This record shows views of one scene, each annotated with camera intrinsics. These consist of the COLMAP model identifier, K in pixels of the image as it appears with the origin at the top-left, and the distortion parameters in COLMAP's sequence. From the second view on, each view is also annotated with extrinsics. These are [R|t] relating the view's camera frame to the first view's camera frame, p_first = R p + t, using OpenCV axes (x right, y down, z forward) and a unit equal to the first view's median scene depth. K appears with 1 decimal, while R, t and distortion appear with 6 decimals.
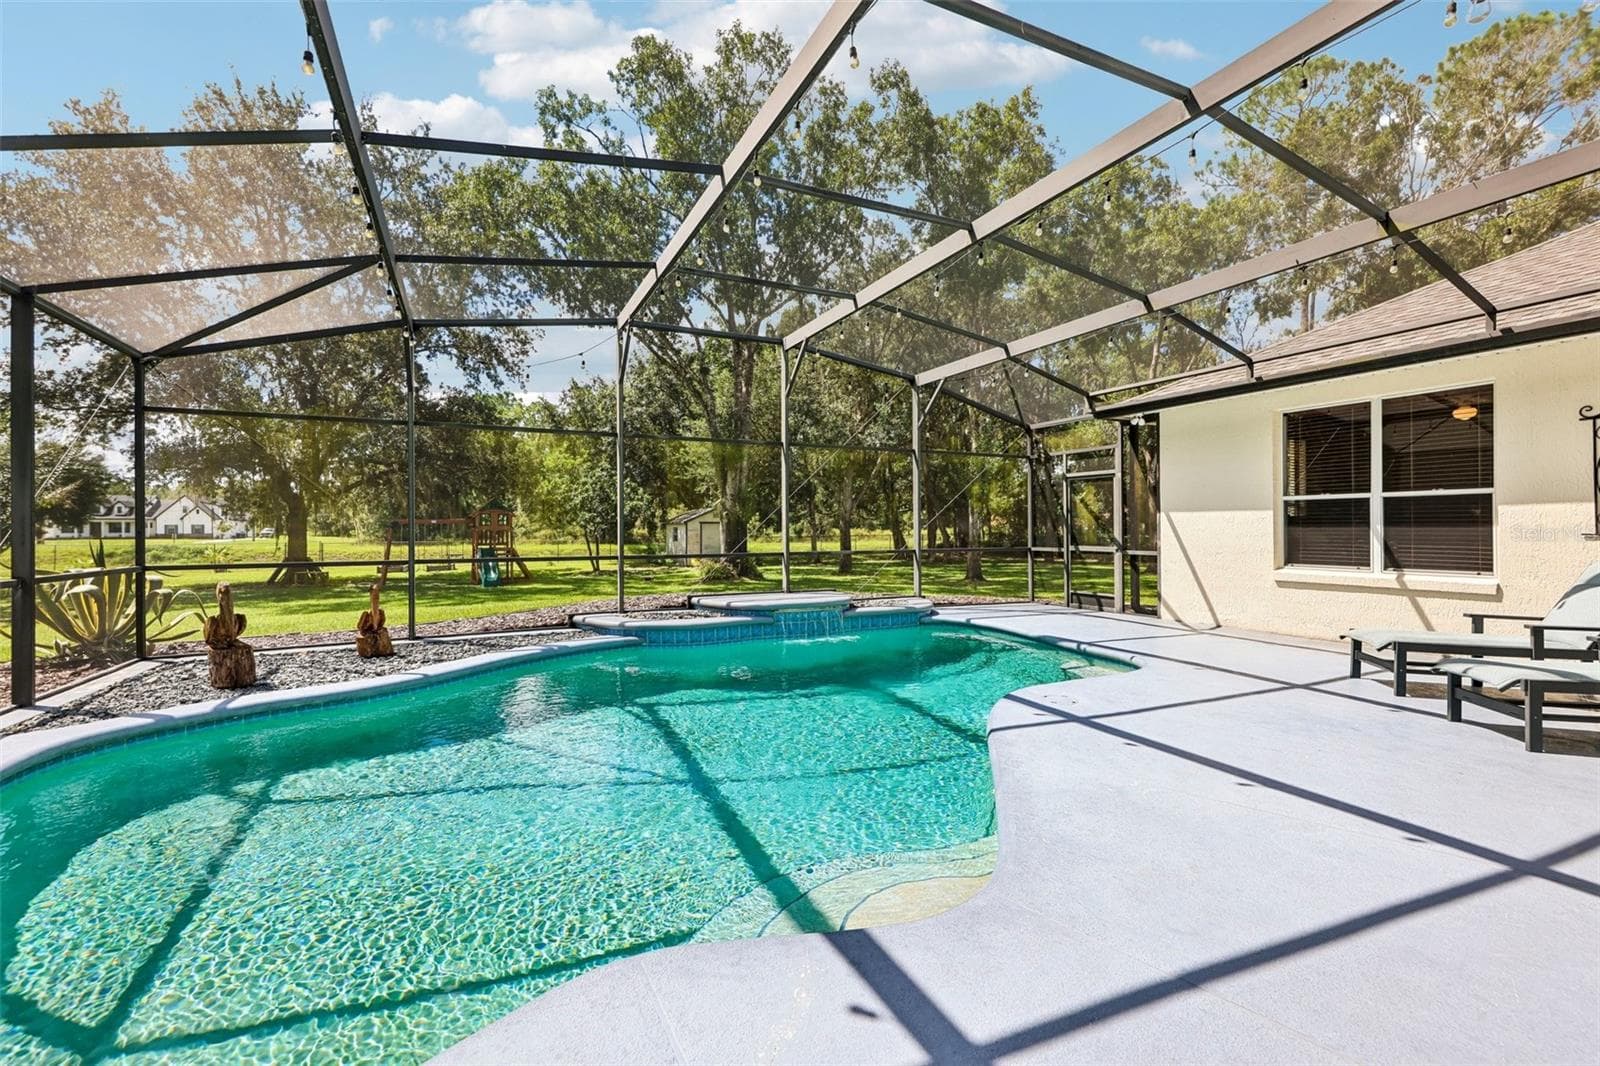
lens RADIAL K [[680.5, 0, 798.1], [0, 680.5, 530.5], [0, 0, 1]] dist [0.010795, -0.000306]
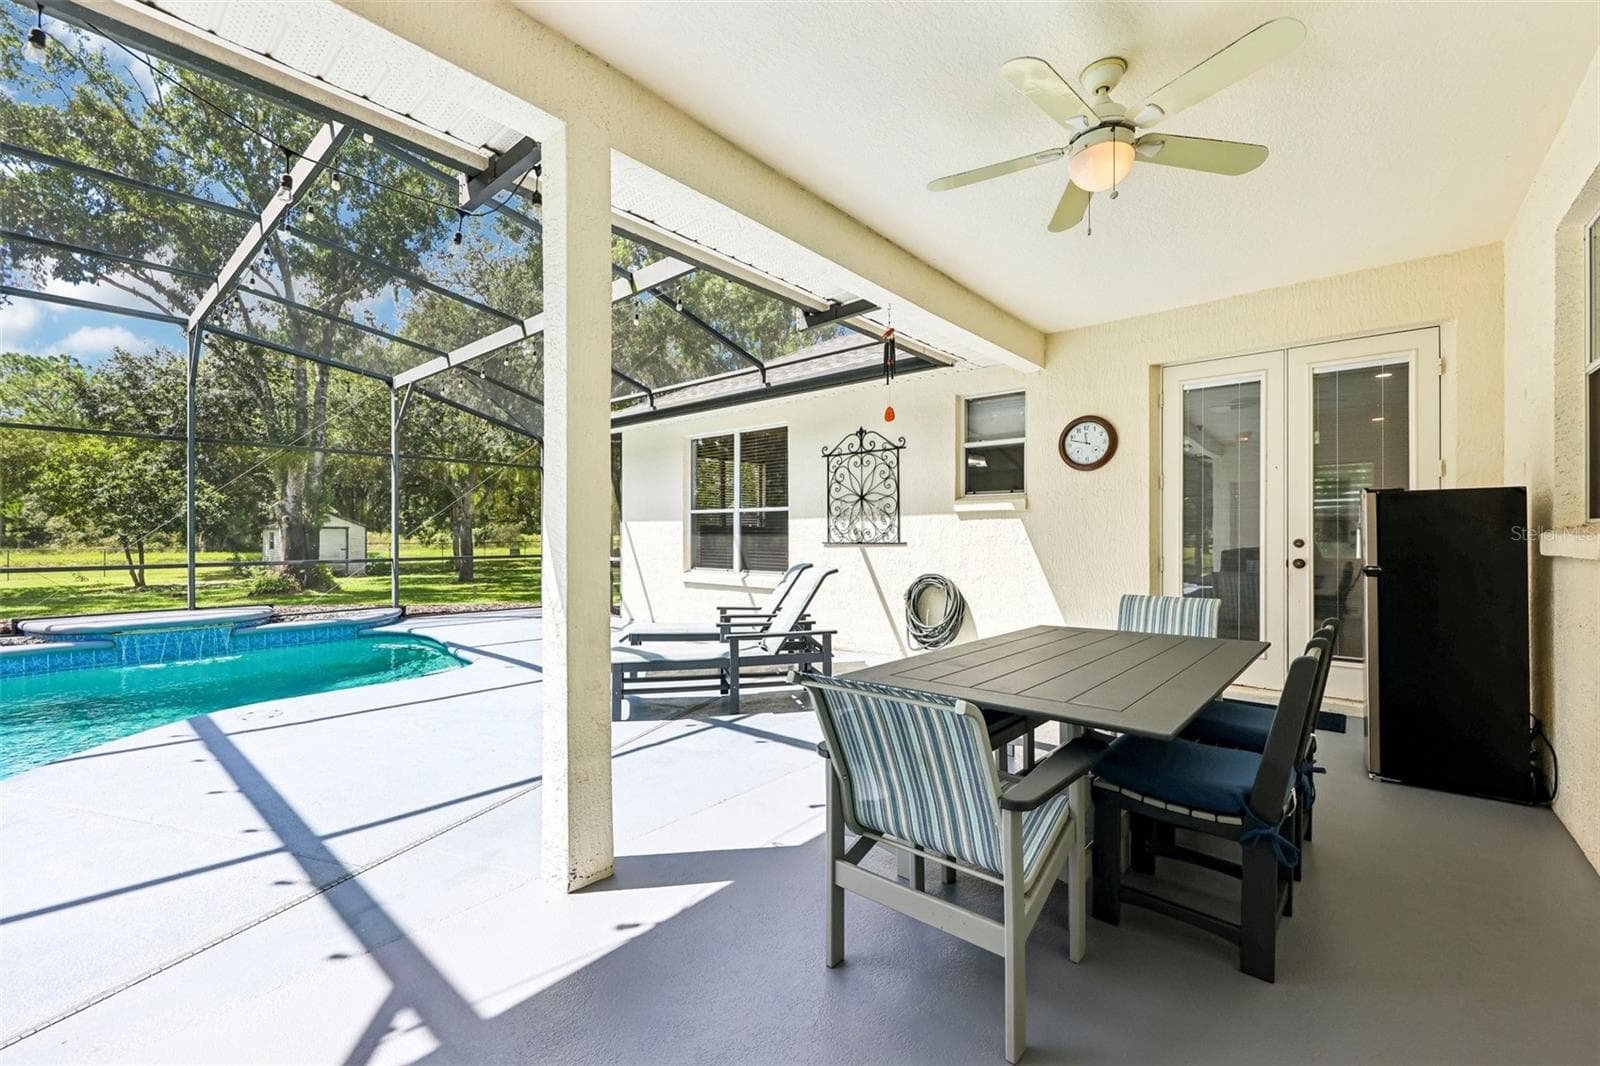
lens RADIAL K [[654.5, 0, 800.0], [0, 654.5, 533.0], [0, 0, 1]] dist [-0.001443, -0.000415]
pose [[0.916691, 0.002326, 0.399591, 0.424359], [-0.000800, 0.999992, -0.003985, -0.005691], [-0.399597, 0.003334, 0.916685, -0.099155]]
